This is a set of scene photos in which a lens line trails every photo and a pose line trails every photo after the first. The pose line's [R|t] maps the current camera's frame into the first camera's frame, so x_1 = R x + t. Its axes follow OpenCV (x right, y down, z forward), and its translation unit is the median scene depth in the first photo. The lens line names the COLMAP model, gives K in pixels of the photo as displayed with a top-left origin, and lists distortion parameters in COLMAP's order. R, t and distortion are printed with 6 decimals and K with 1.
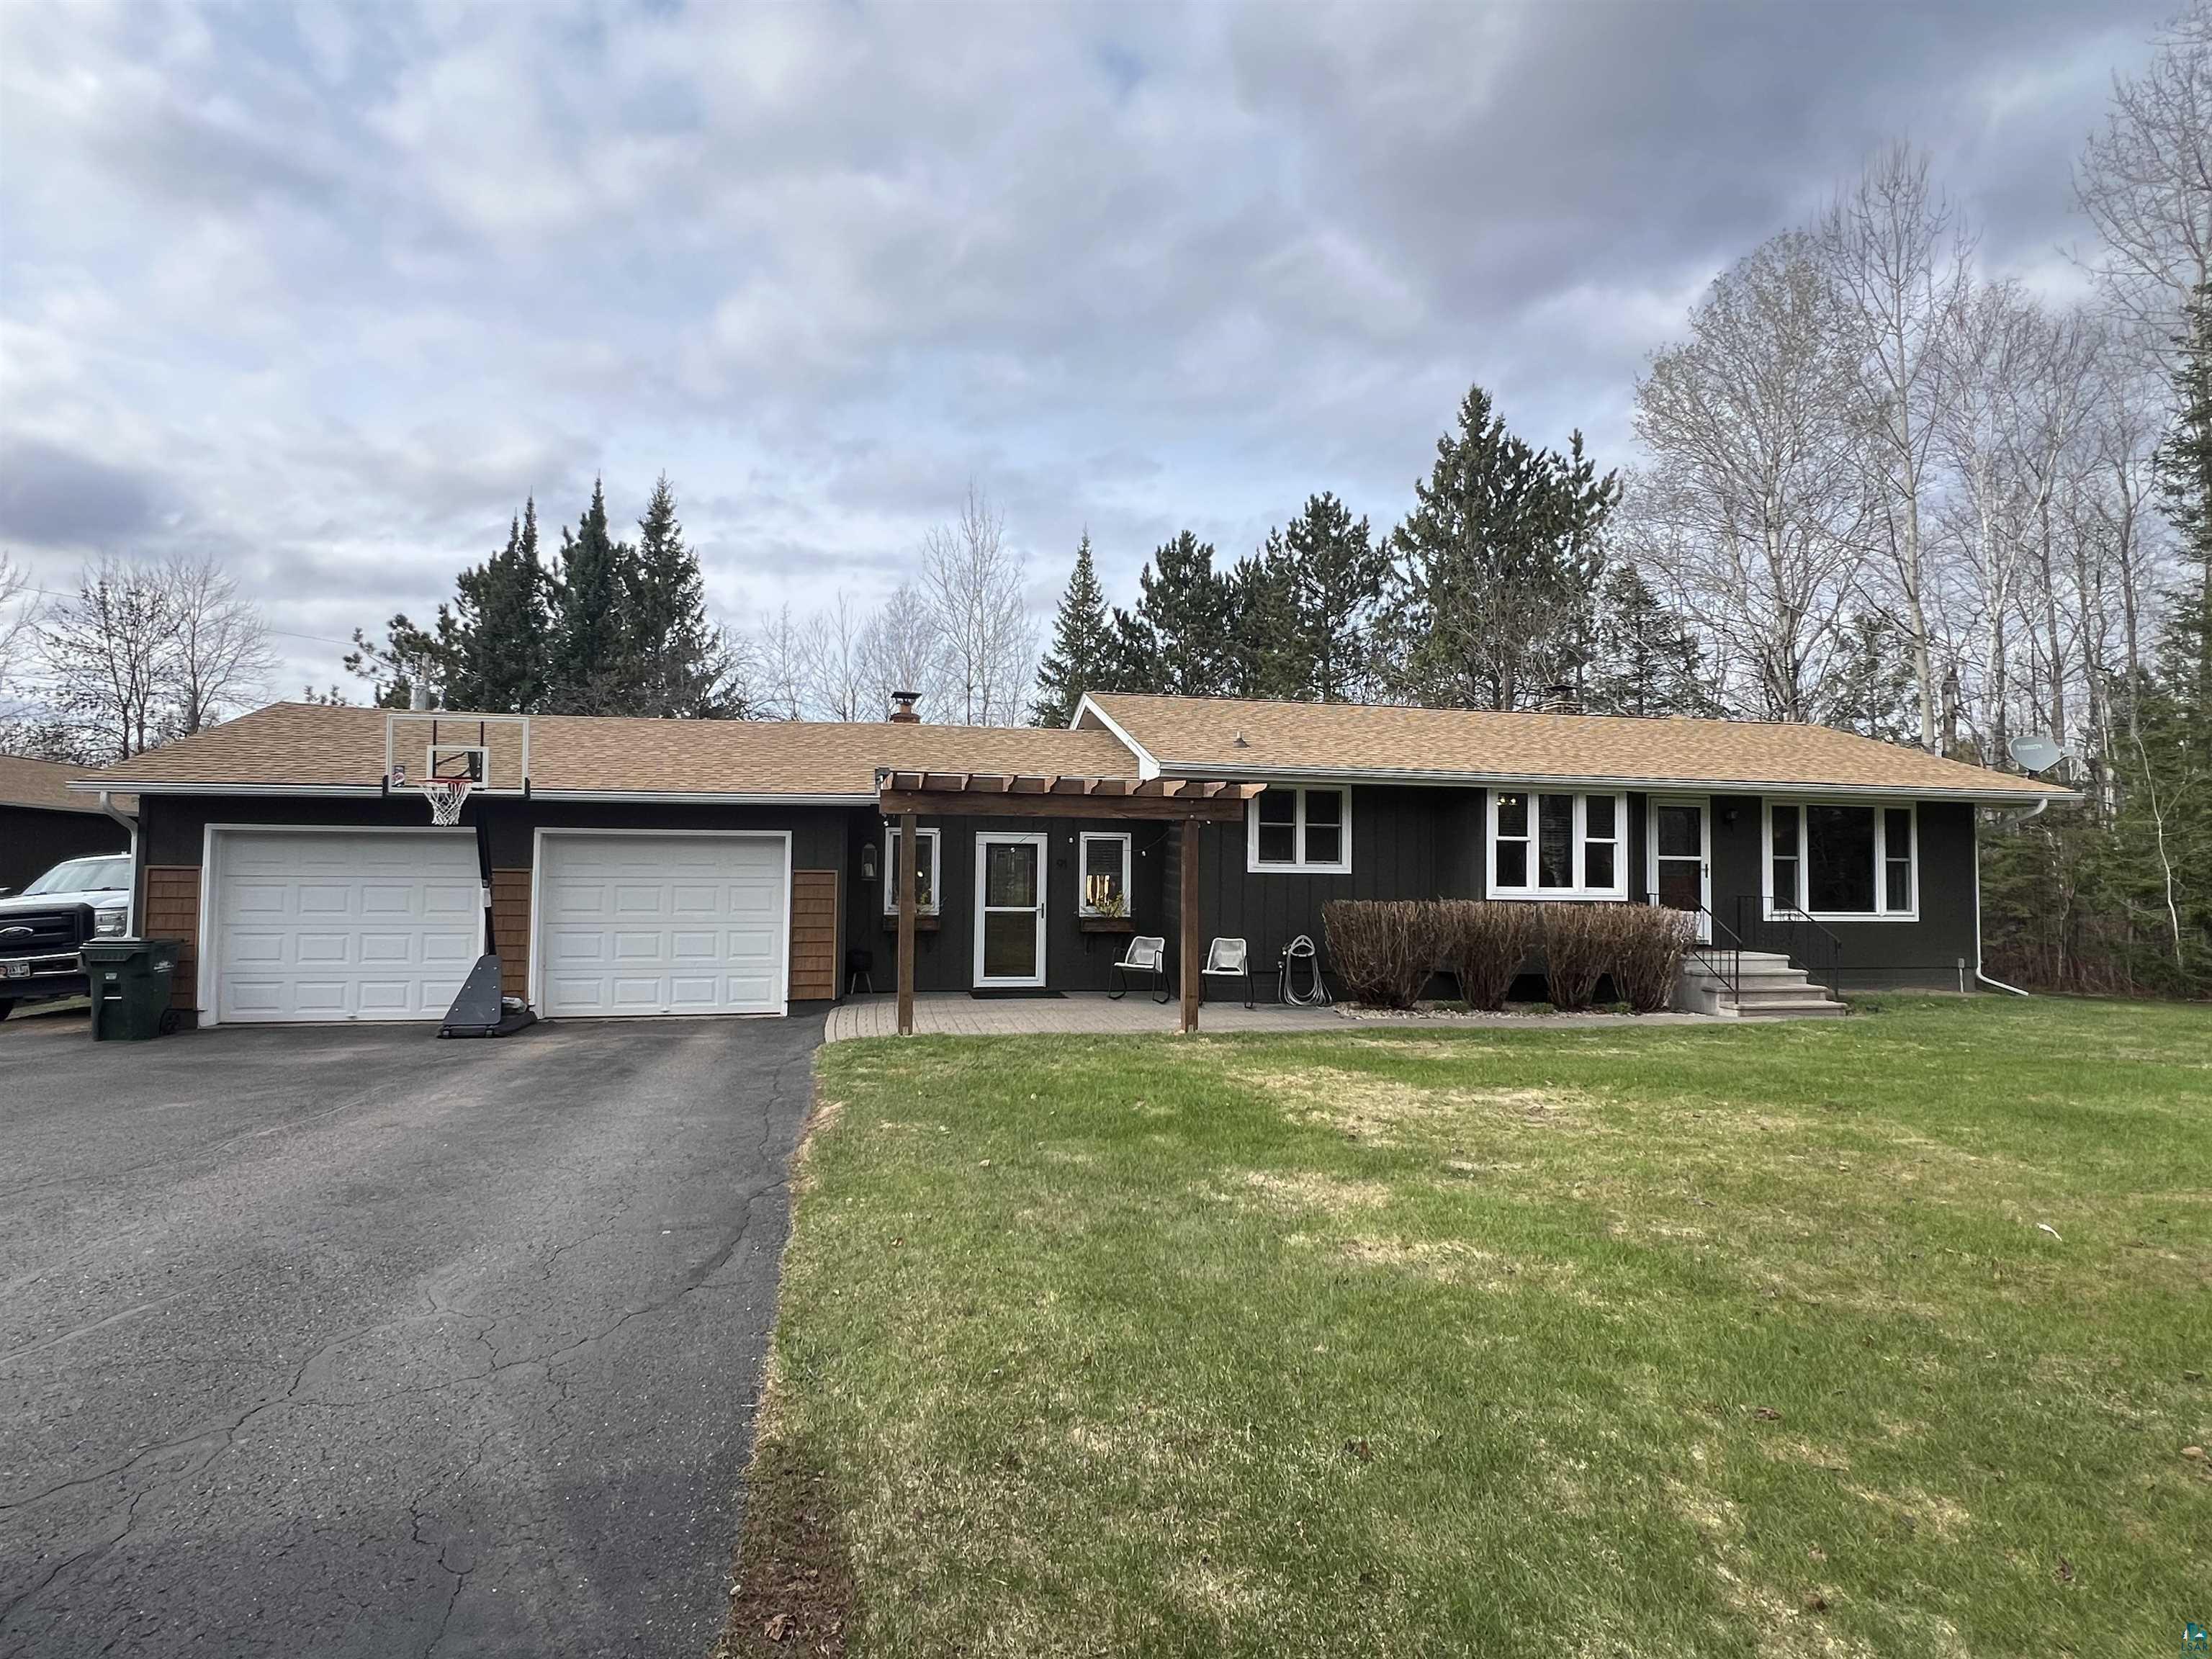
lens RADIAL K [[1144.2, 0, 1110.6], [0, 1144.2, 842.5], [0, 0, 1]] dist [-0.002739, -0.000844]
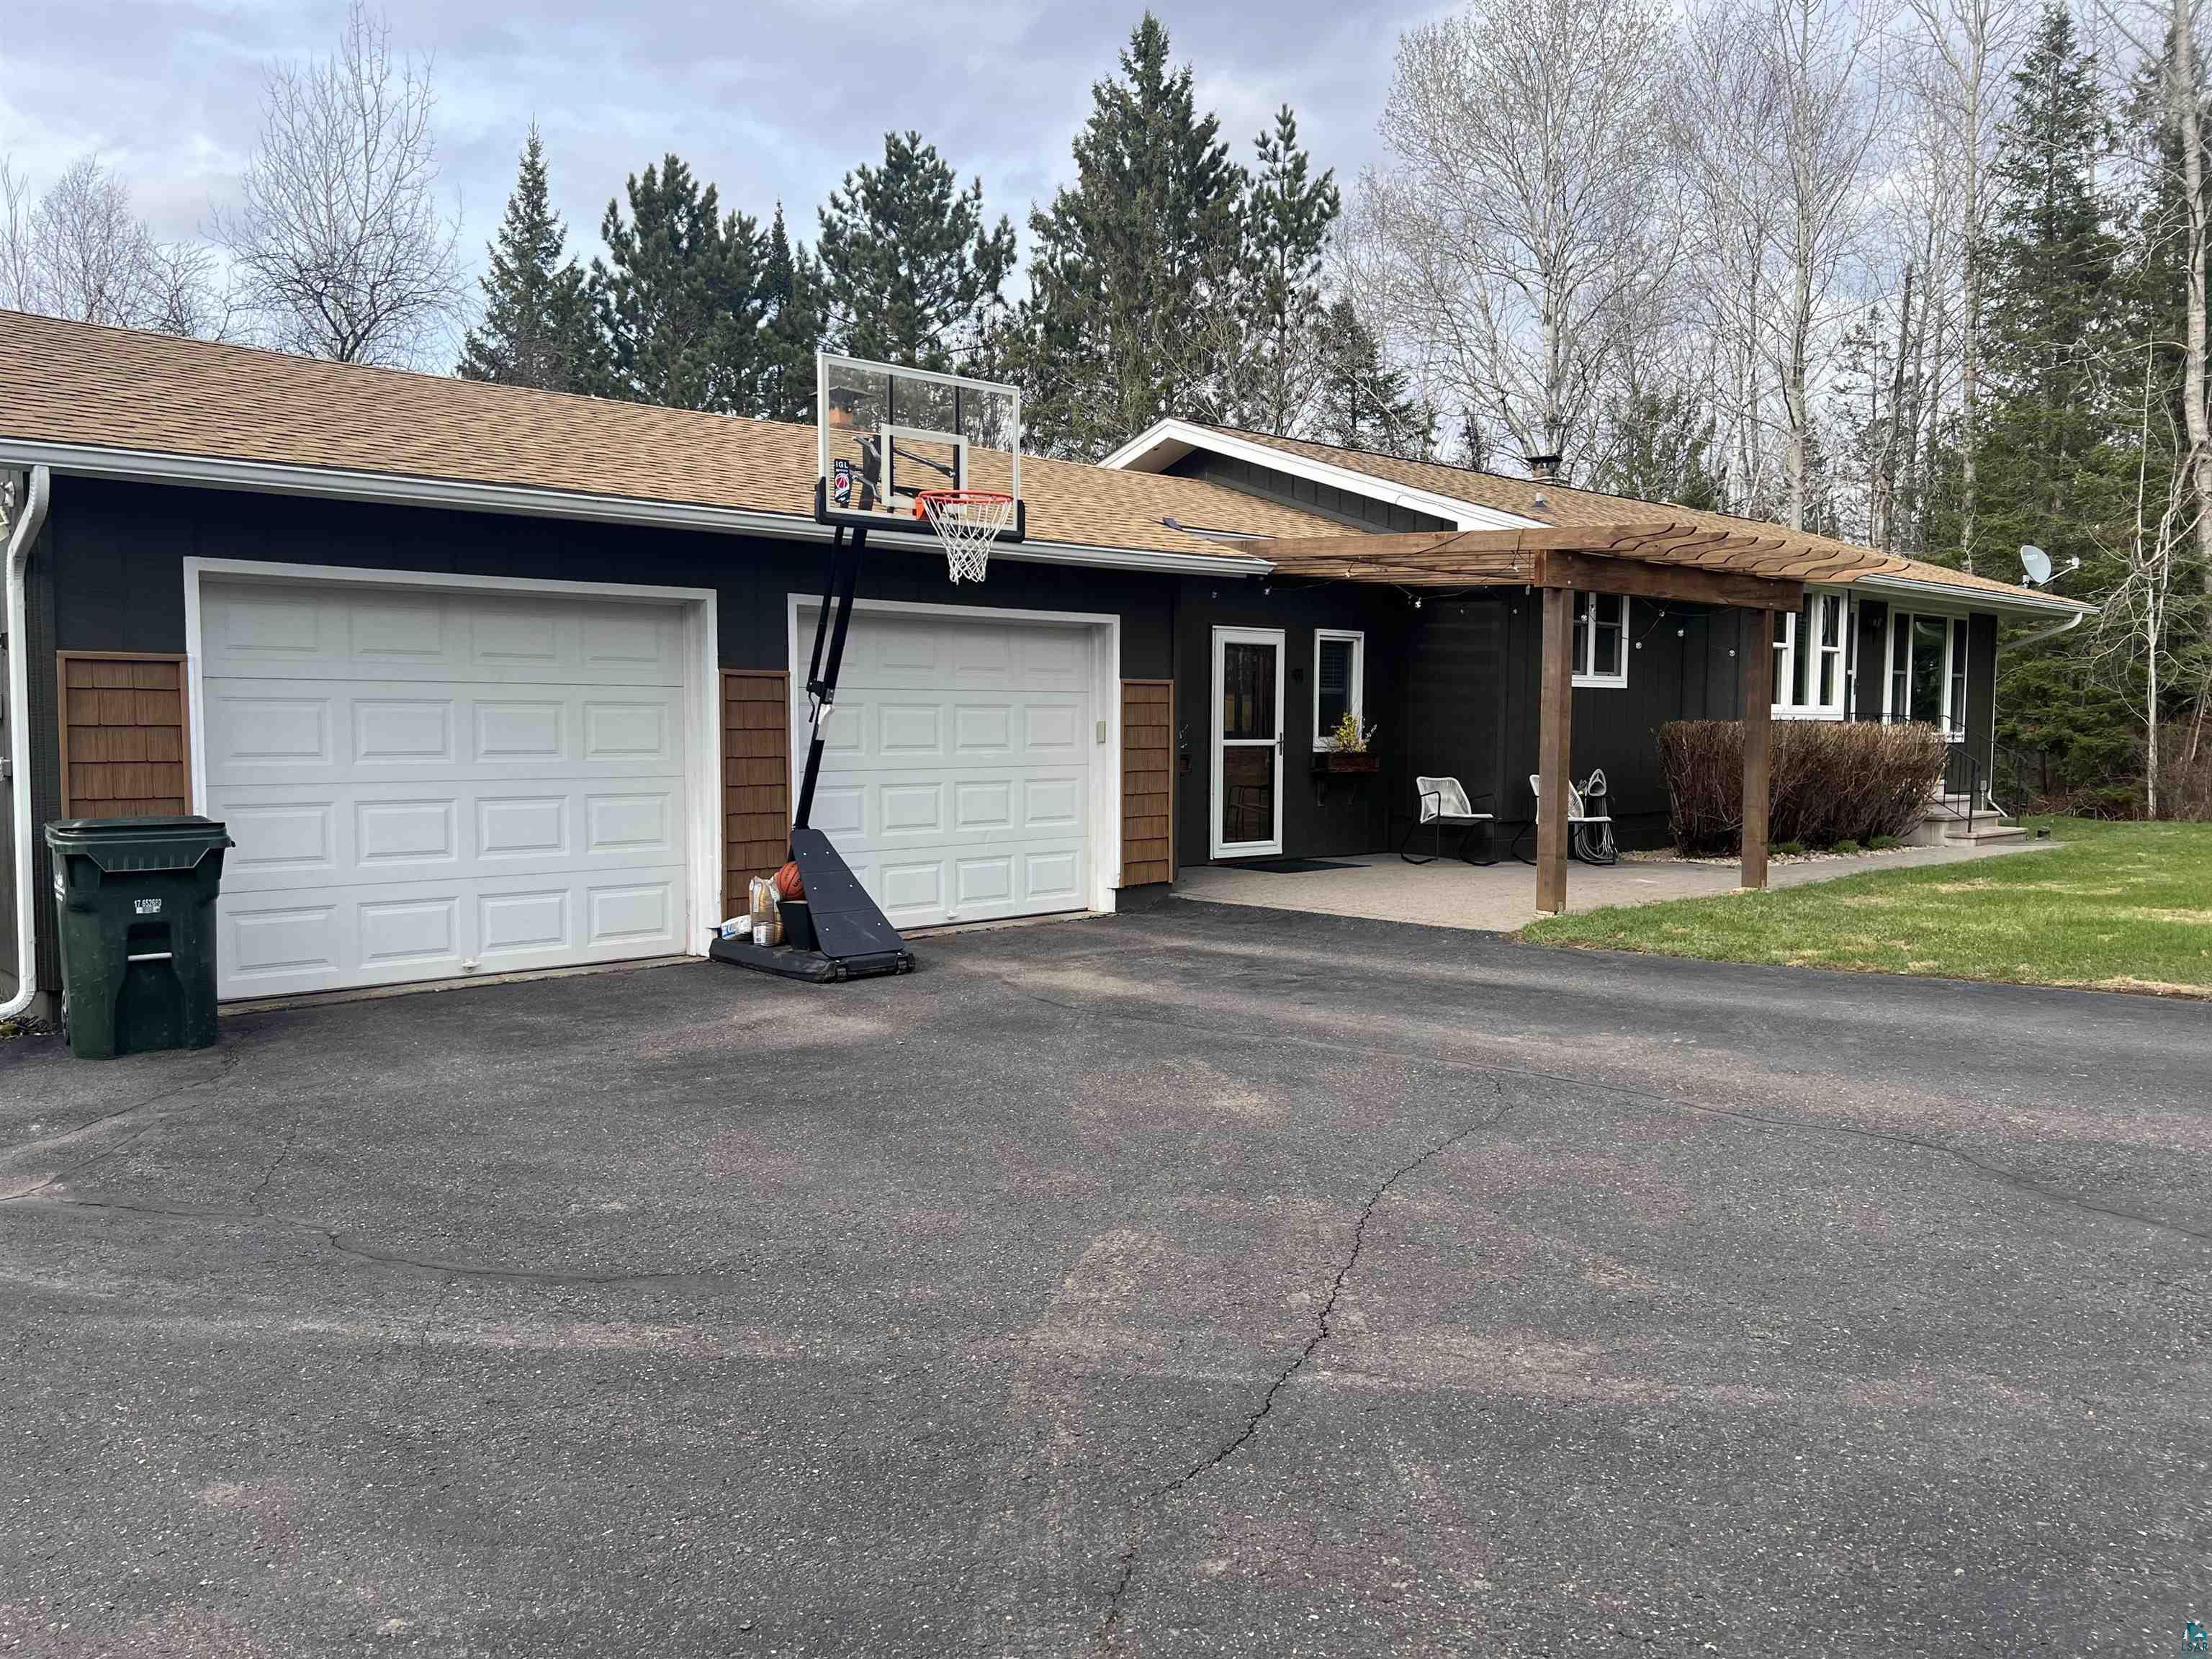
lens RADIAL K [[1668.3, 0, 1108.3], [0, 1668.3, 833.8], [0, 0, 1]] dist [0.047354, -0.023977]
pose [[0.859774, -0.041682, 0.508971, -0.656274], [-0.007471, 0.995530, 0.094148, 0.020248], [-0.510620, -0.084749, 0.855619, 0.197686]]
